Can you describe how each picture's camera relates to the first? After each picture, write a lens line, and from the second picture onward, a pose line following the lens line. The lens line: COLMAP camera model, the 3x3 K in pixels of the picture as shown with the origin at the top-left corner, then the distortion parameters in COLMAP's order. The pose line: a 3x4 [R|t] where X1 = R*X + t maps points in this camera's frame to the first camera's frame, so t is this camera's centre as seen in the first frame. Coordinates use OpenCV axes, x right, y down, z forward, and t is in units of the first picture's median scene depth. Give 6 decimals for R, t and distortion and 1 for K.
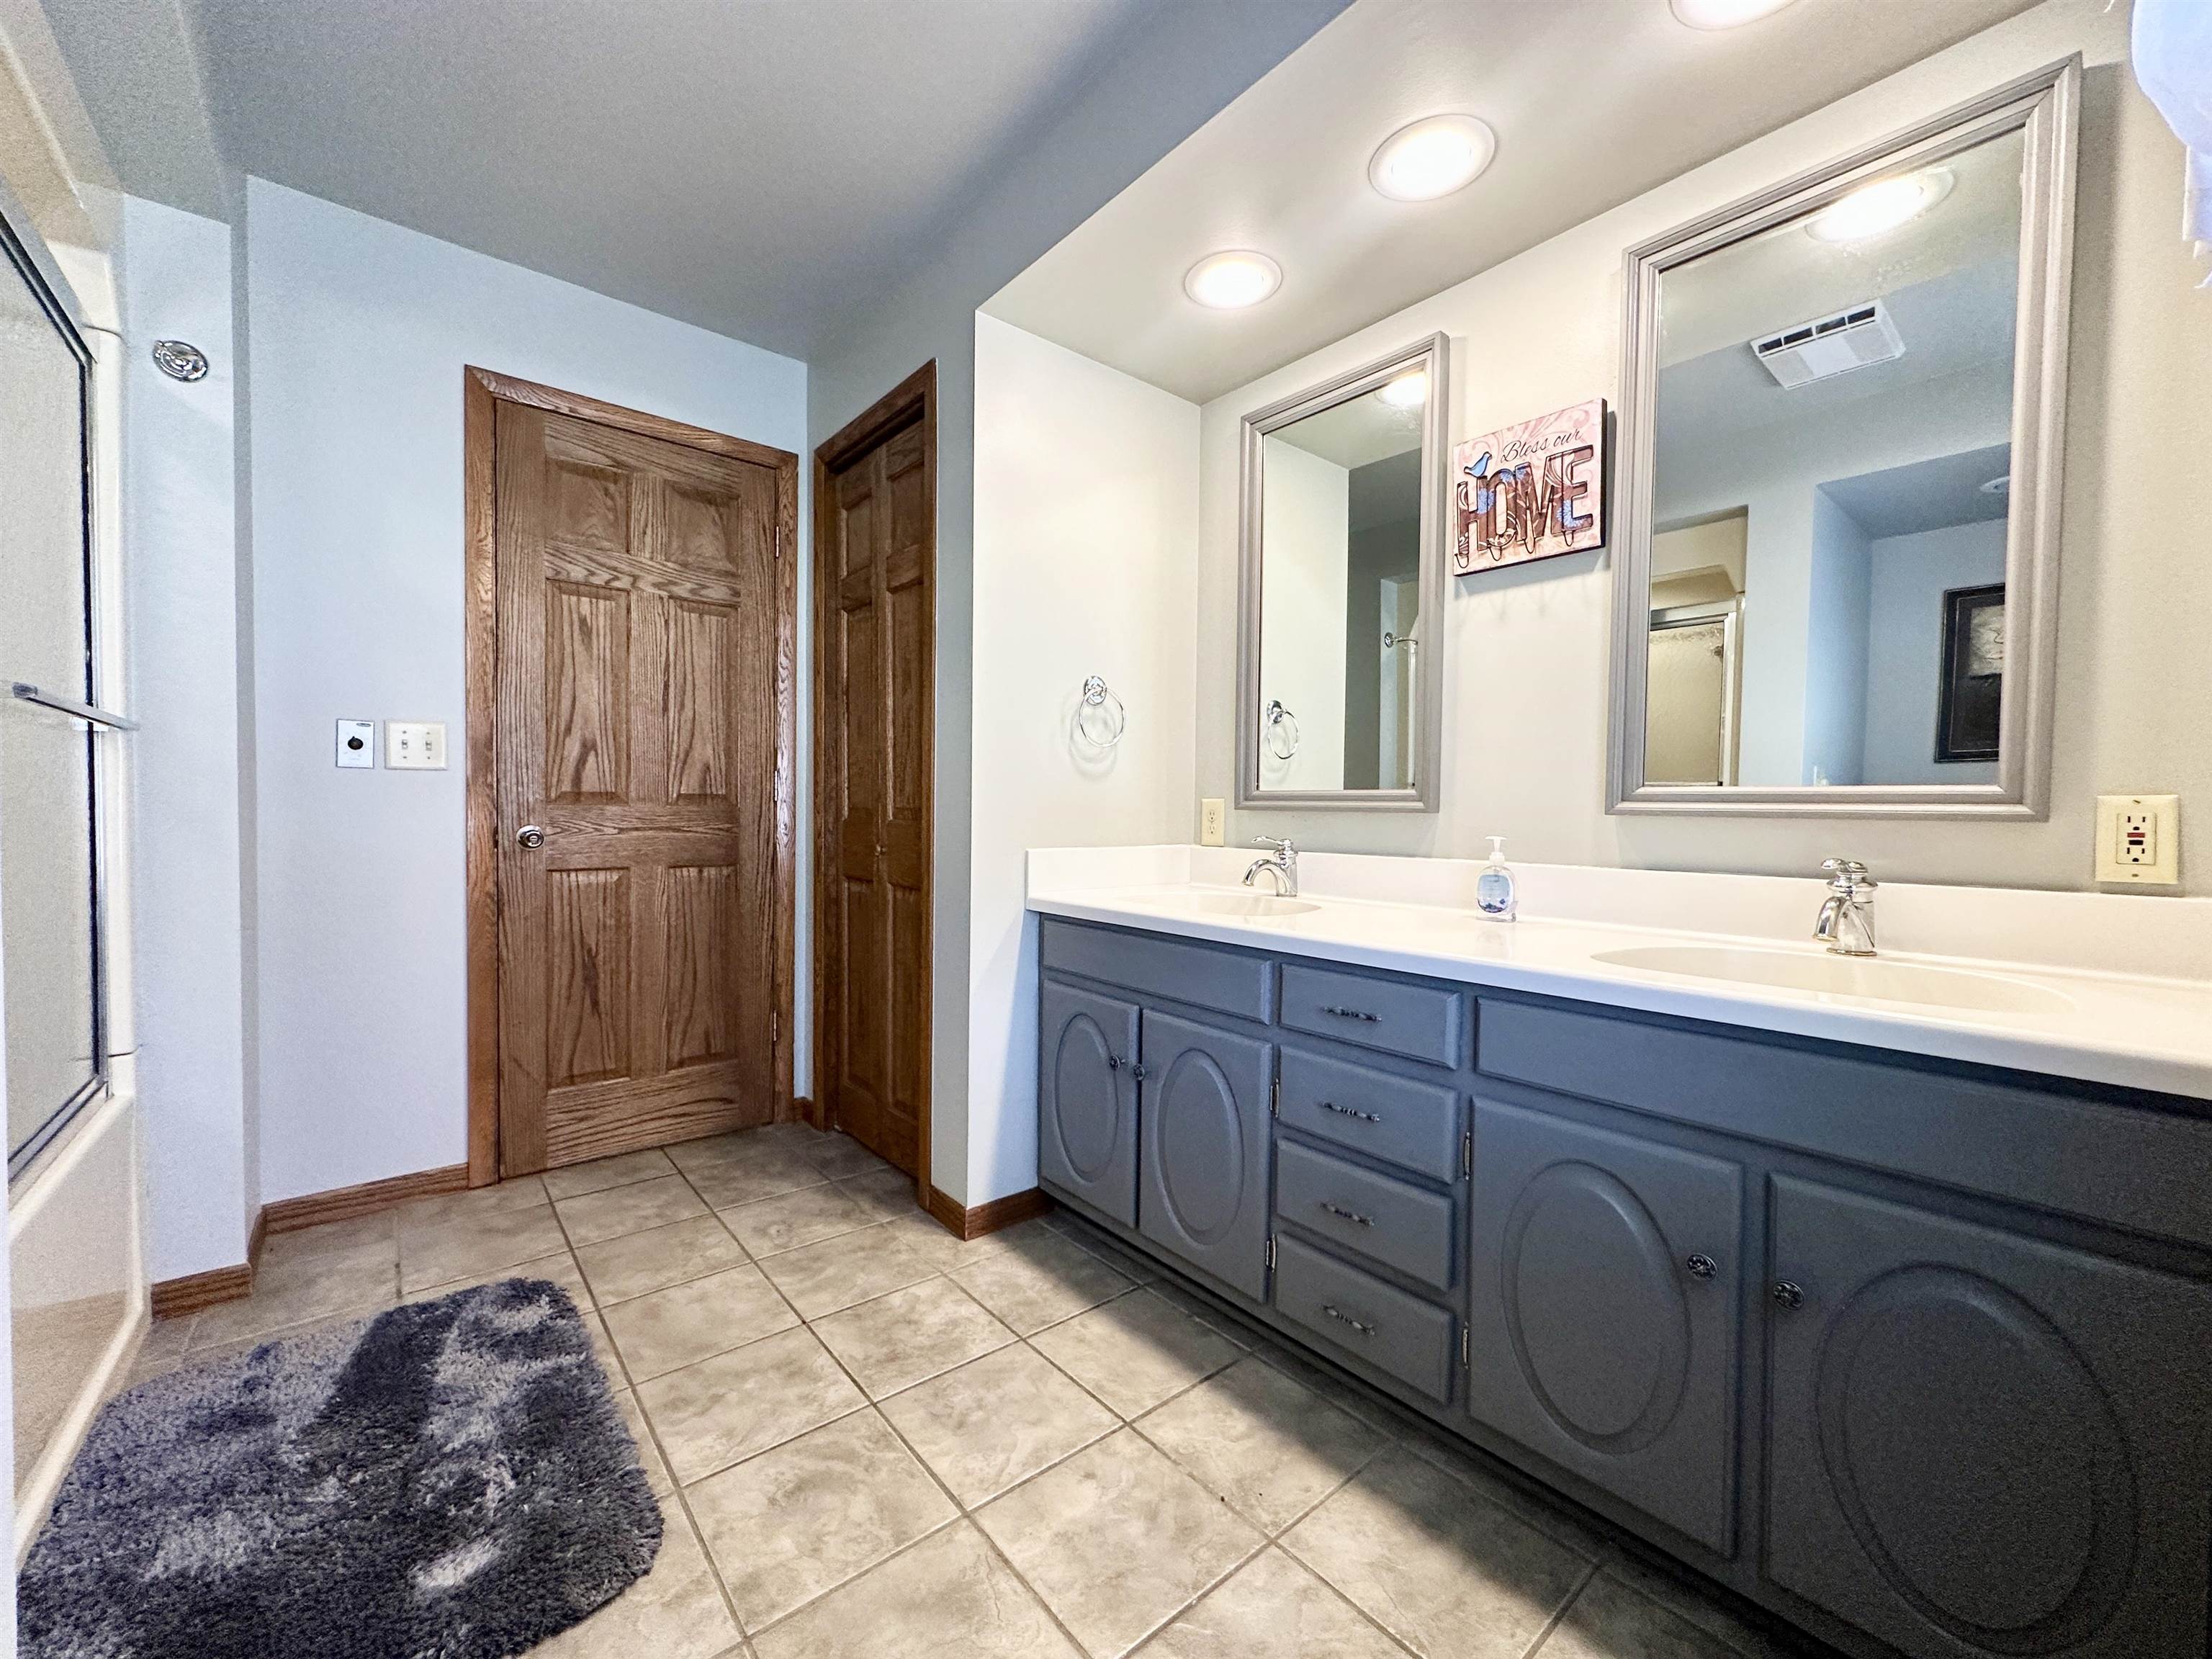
lens RADIAL K [[881.9, 0, 1107.7], [0, 881.9, 828.7], [0, 0, 1]] dist [-0.002237, 0.000441]
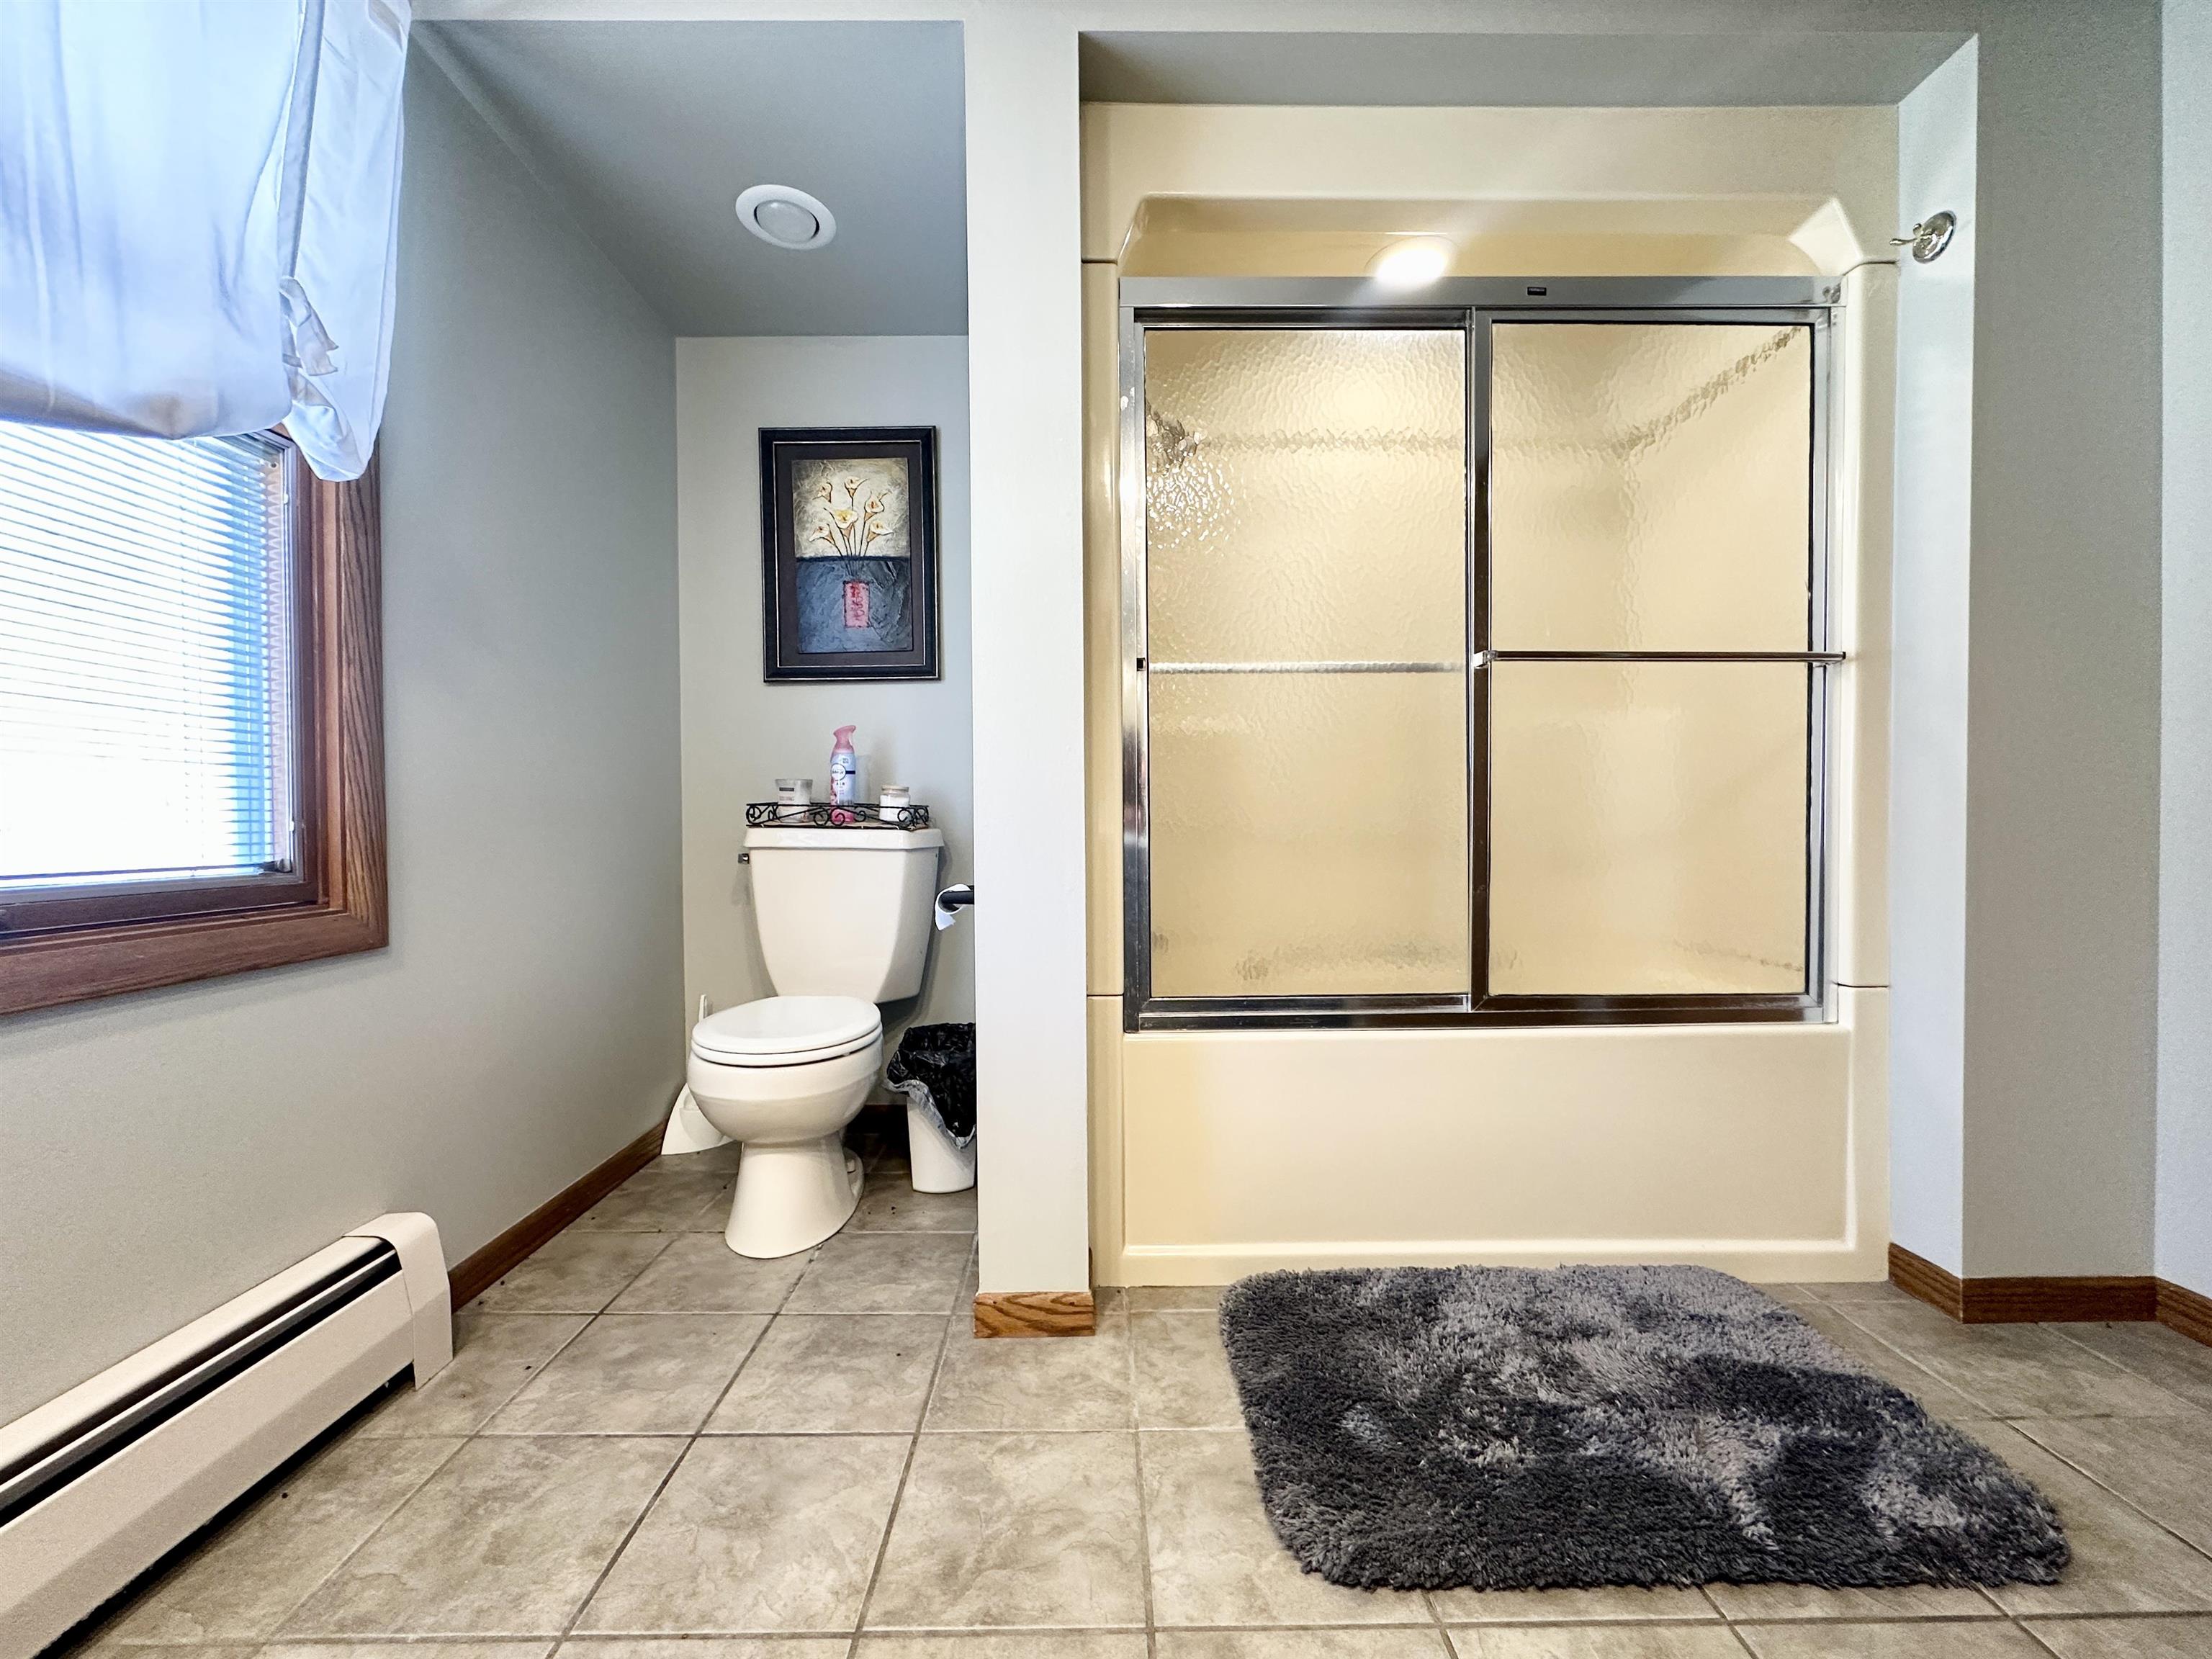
lens RADIAL K [[881.9, 0, 1109.4], [0, 881.9, 828.4], [0, 0, 1]] dist [-0.002237, 0.000441]
pose [[-0.629803, 0.007708, -0.776716, 0.197049], [-0.020841, 0.999423, 0.026817, 0.070128], [0.776475, 0.033076, -0.629279, 1.012109]]
